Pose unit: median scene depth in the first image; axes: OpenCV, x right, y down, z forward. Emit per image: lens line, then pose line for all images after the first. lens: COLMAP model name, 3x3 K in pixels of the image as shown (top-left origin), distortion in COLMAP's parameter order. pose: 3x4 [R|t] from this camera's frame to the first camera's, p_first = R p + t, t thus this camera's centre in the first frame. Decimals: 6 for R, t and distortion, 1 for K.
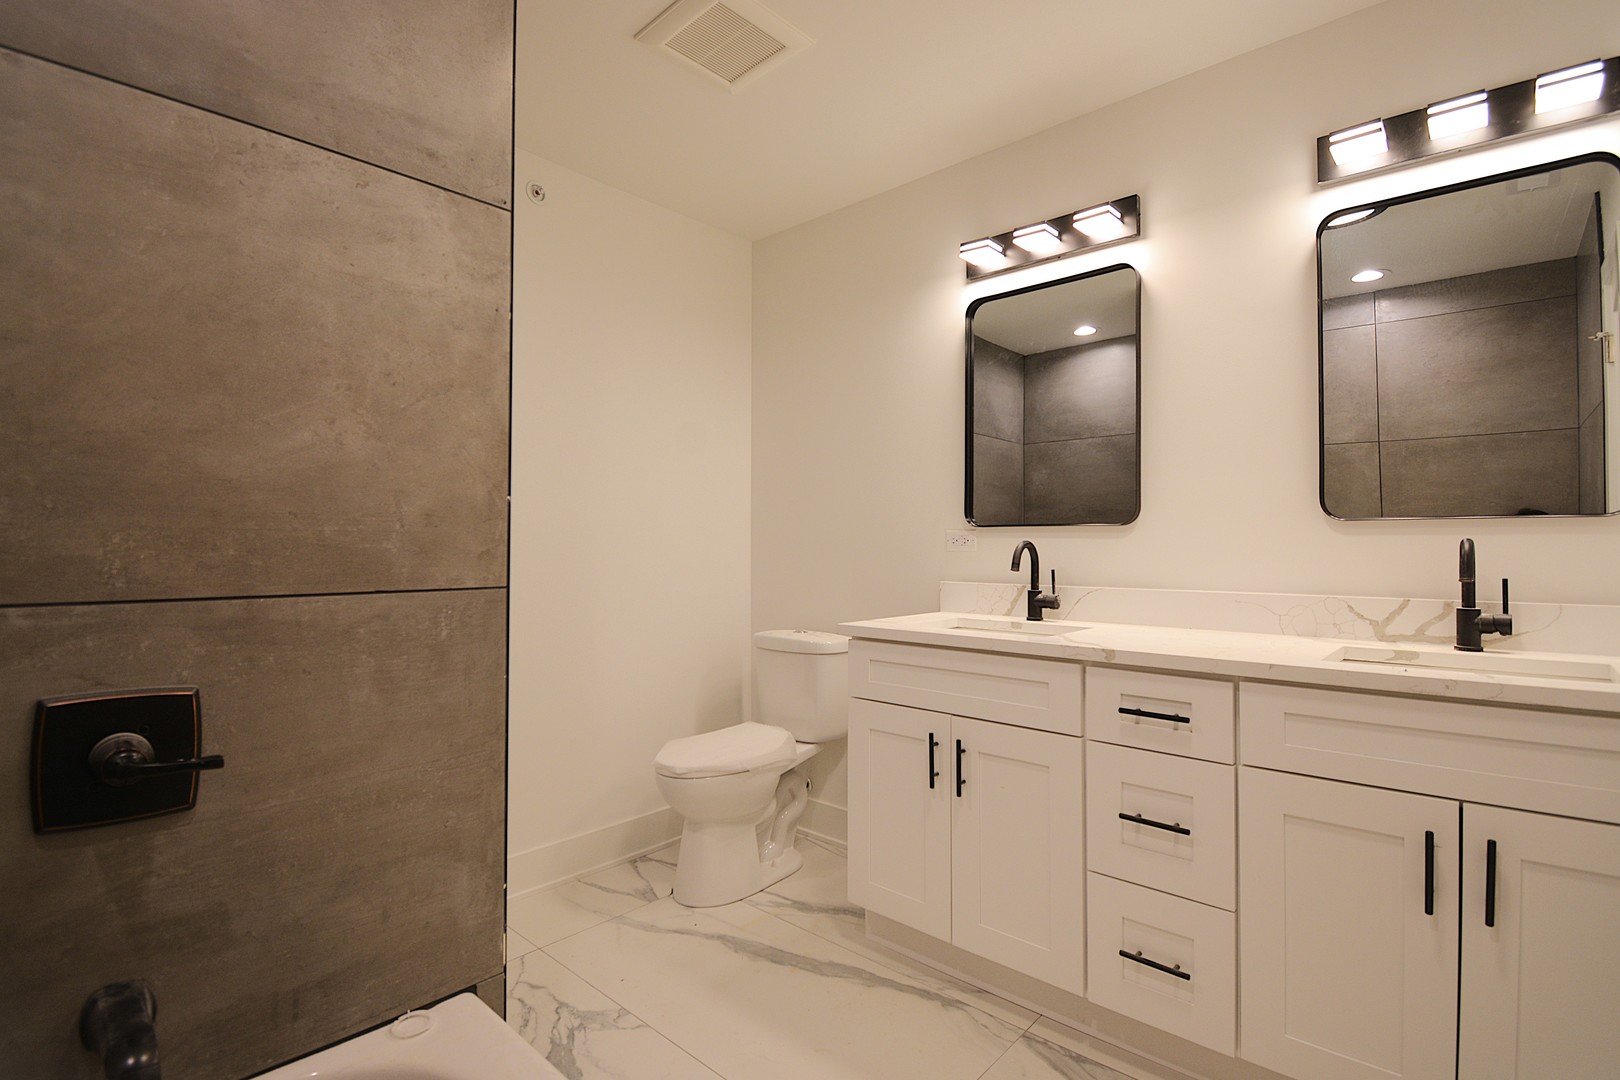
lens RADIAL K [[749.8, 0, 798.2], [0, 749.8, 547.0], [0, 0, 1]] dist [-0.018334, -0.001552]
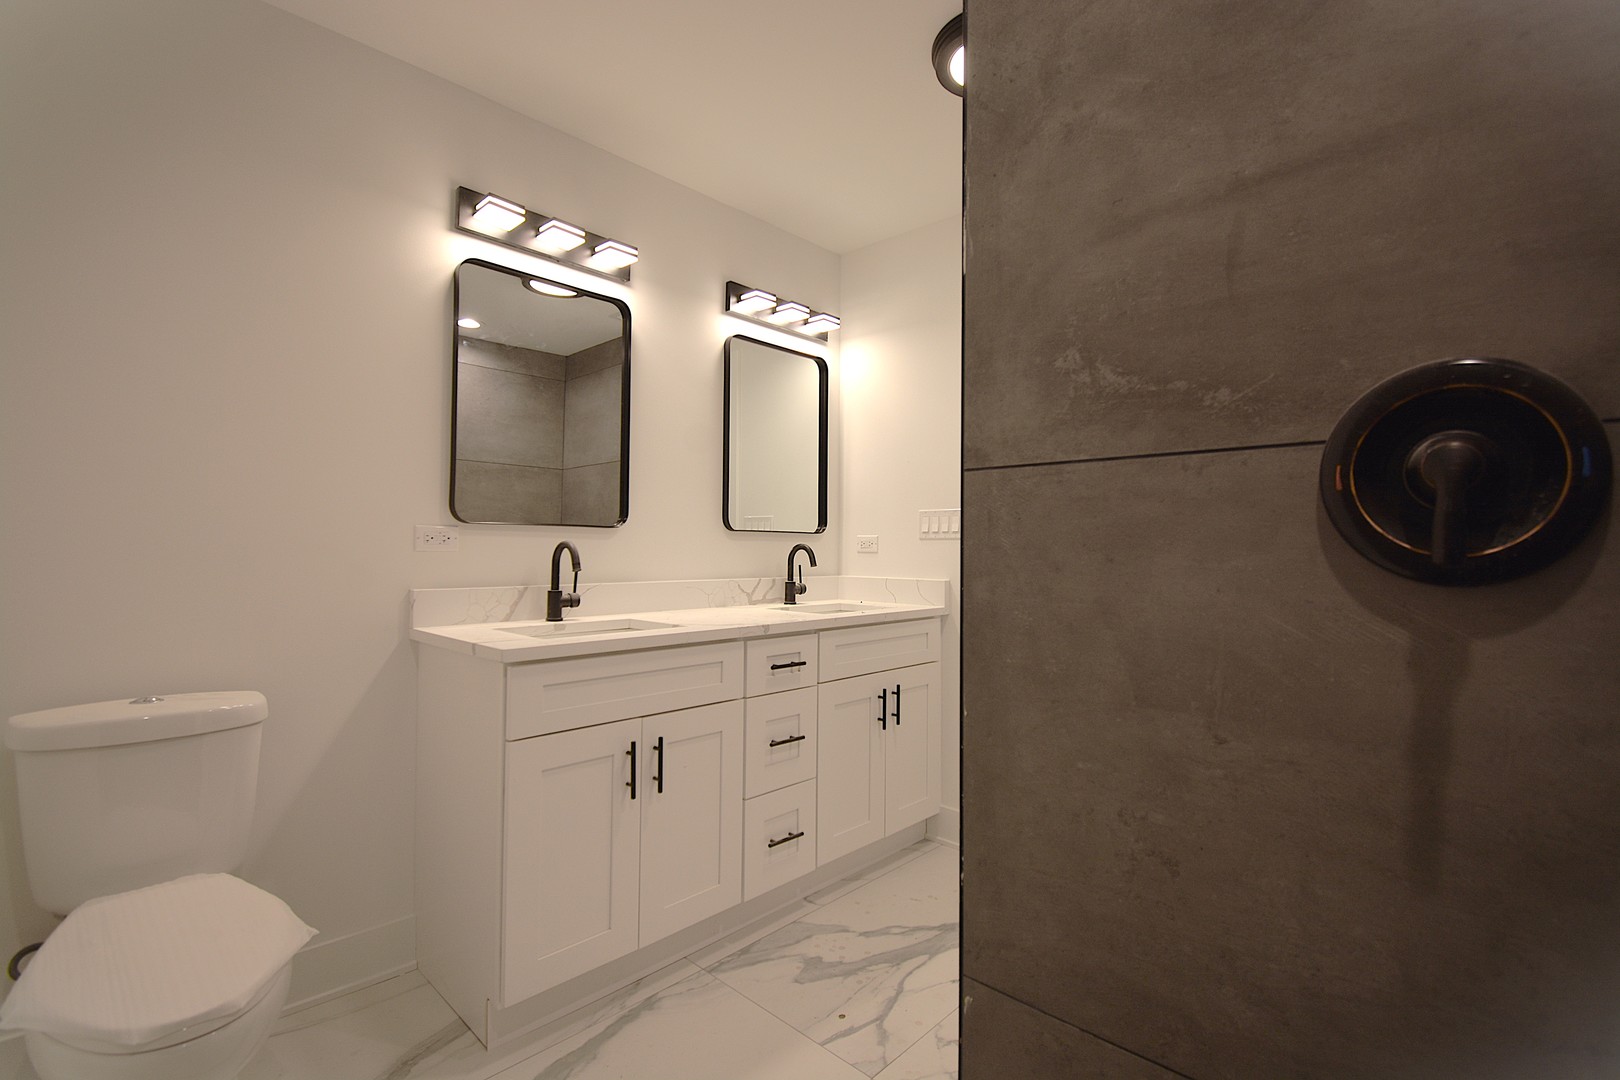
lens RADIAL K [[749.8, 0, 801.8], [0, 749.8, 545.3], [0, 0, 1]] dist [-0.018334, -0.001552]
pose [[0.007319, 0.004513, 0.999963, -0.773750], [-0.005860, 0.999973, -0.004470, 0.000561], [-0.999956, -0.005827, 0.007345, 0.770138]]
